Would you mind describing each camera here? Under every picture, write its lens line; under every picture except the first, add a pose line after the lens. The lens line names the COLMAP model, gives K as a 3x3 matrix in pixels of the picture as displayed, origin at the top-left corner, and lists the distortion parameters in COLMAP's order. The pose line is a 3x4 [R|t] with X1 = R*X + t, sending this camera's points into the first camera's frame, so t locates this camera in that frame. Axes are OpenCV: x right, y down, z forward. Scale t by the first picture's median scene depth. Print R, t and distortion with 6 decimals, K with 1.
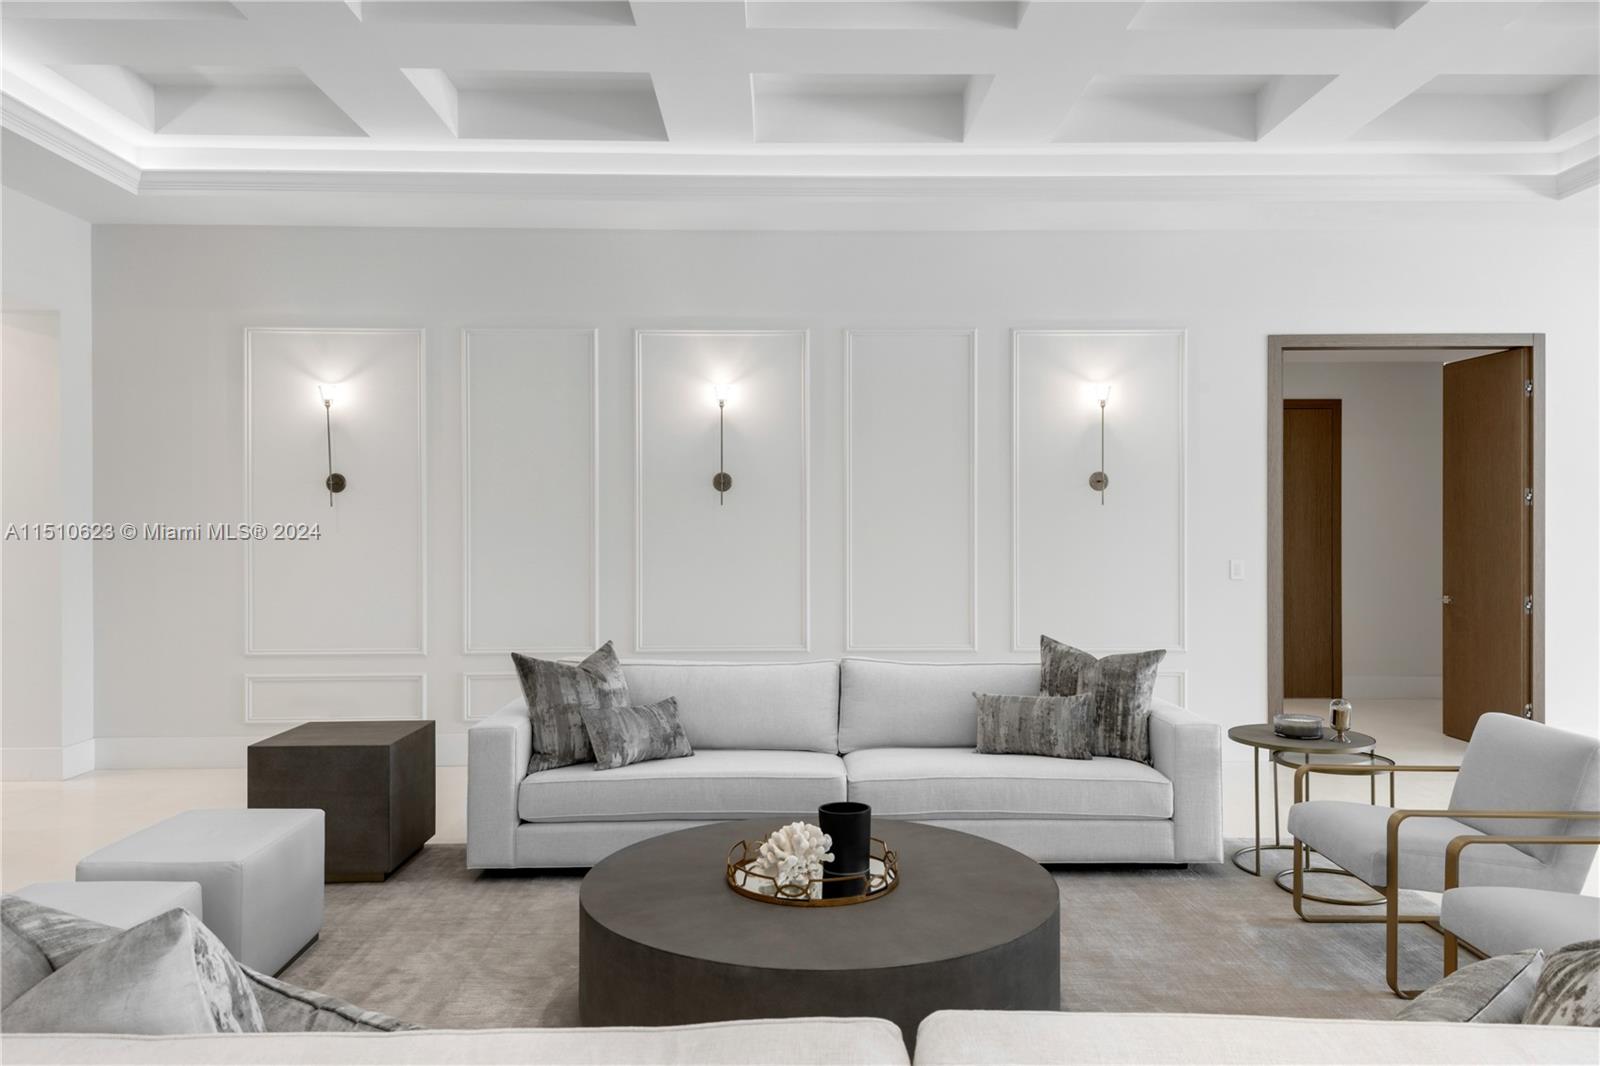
lens RADIAL K [[1153.5, 0, 790.2], [0, 1153.5, 524.3], [0, 0, 1]] dist [-0.001612, -0.004033]
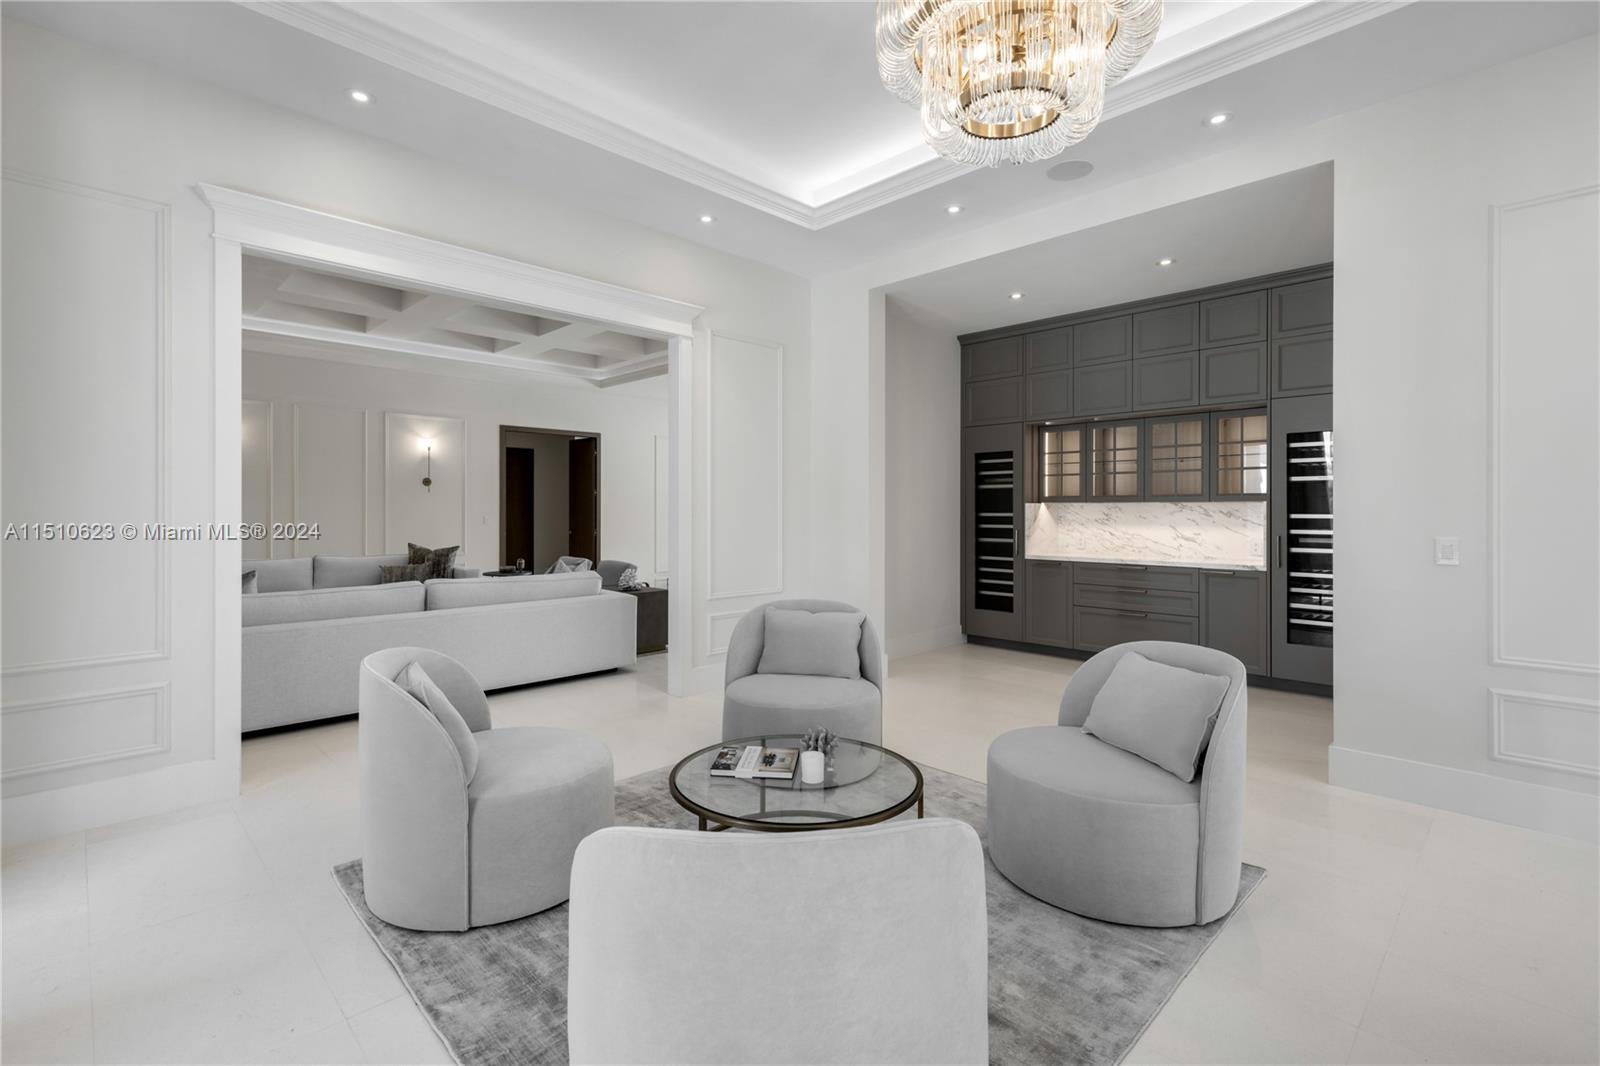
lens RADIAL K [[728.2, 0, 786.5], [0, 728.2, 529.6], [0, 0, 1]] dist [0.008020, -0.001443]
pose [[0.729112, -0.011221, 0.684303, -0.237524], [-0.009079, 0.999619, 0.026064, 0.016109], [-0.684335, -0.025216, 0.728732, -0.639758]]
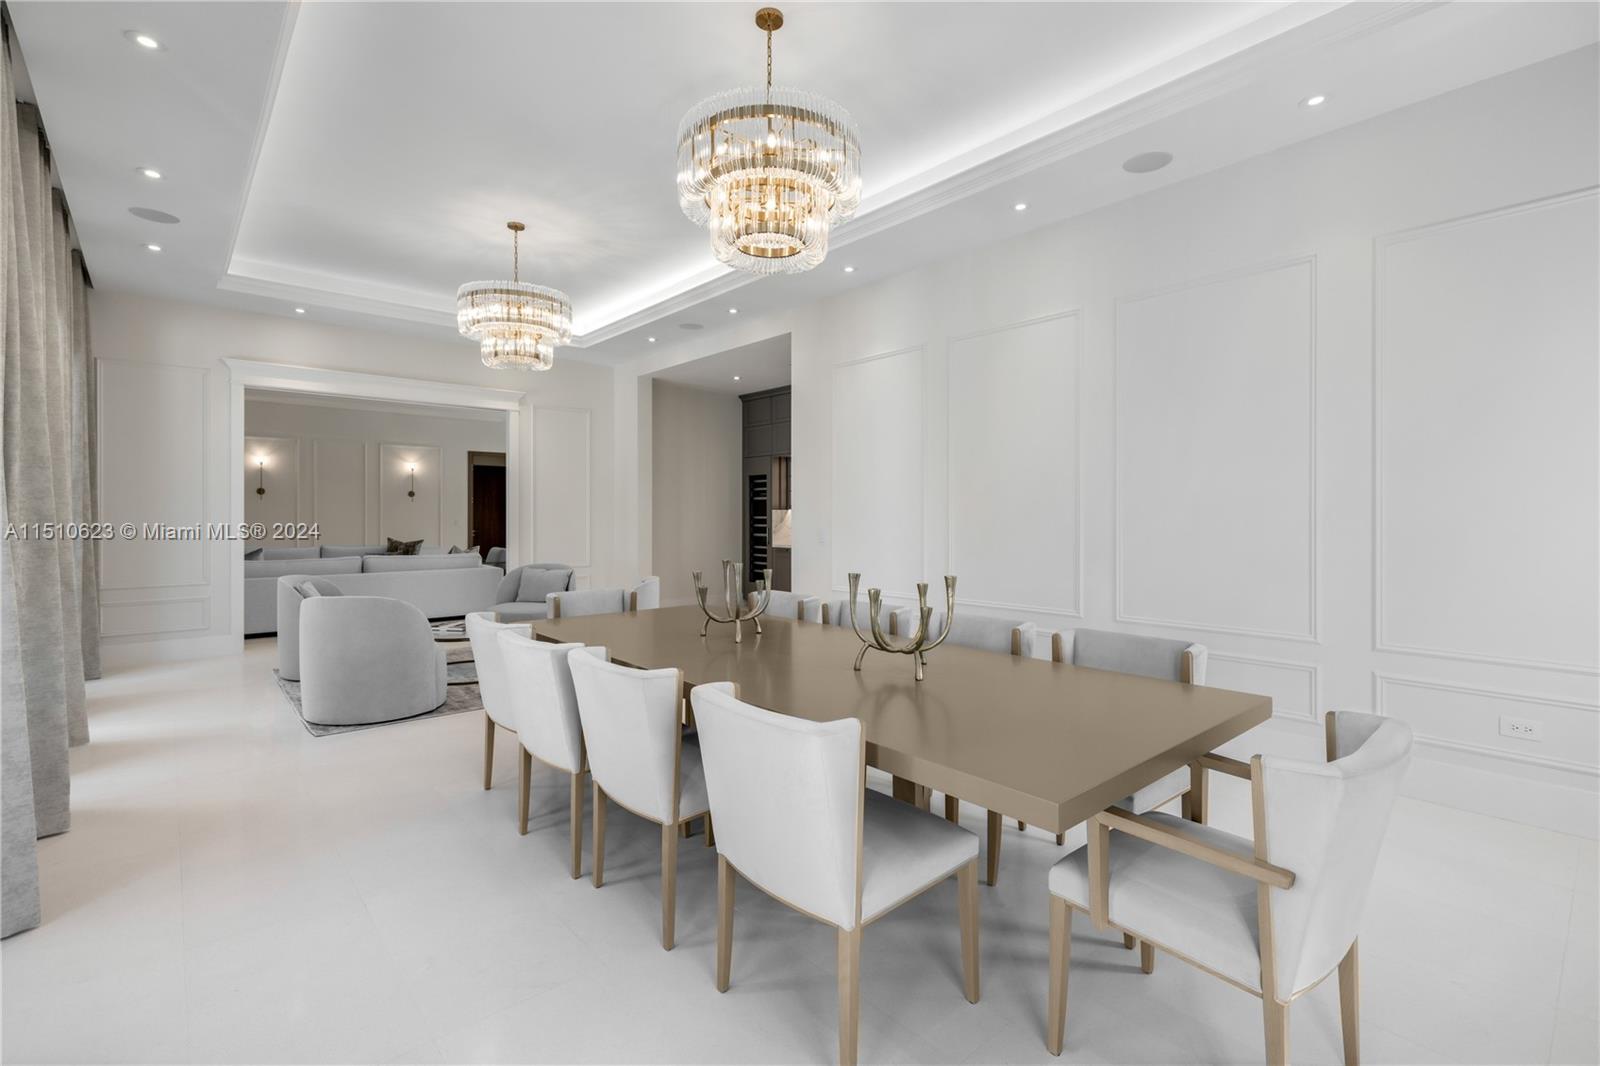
lens RADIAL K [[728.2, 0, 805.3], [0, 728.2, 520.8], [0, 0, 1]] dist [0.008020, -0.001443]
pose [[0.767942, -0.003231, 0.640511, -0.209996], [-0.006686, 0.999892, 0.013060, 0.004651], [-0.640484, -0.014312, 0.767838, -1.391512]]
